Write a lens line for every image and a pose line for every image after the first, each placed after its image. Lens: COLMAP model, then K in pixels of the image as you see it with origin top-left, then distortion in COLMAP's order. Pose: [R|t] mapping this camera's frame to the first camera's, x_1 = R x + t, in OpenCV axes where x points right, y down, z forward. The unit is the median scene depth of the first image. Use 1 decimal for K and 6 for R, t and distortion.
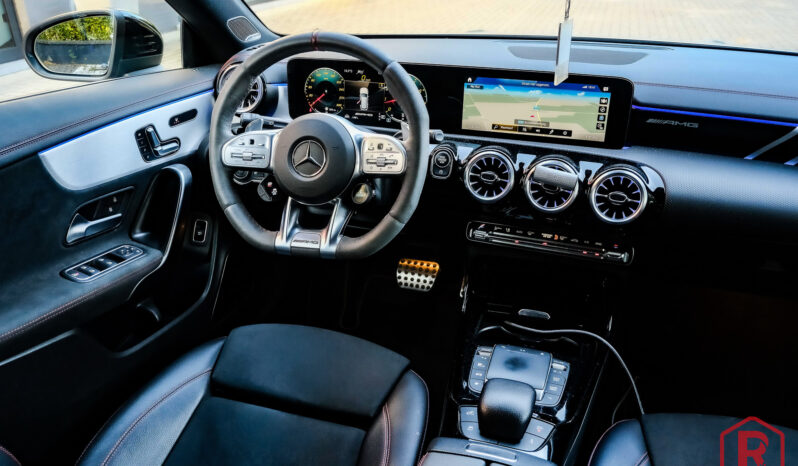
lens RADIAL K [[660.4, 0, 399.0], [0, 660.4, 233.0], [0, 0, 1]] dist [0.003639, 0.008132]
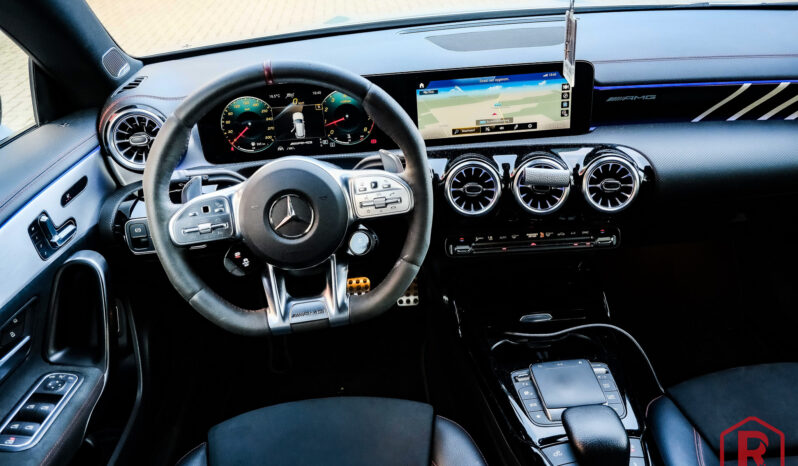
lens RADIAL K [[660.4, 0, 399.0], [0, 660.4, 233.0], [0, 0, 1]] dist [0.003639, 0.008132]
pose [[0.922885, -0.230277, 0.308634, -0.251162], [0.213716, 0.973020, 0.086928, -0.125313], [-0.320324, -0.014265, 0.947200, 0.163047]]
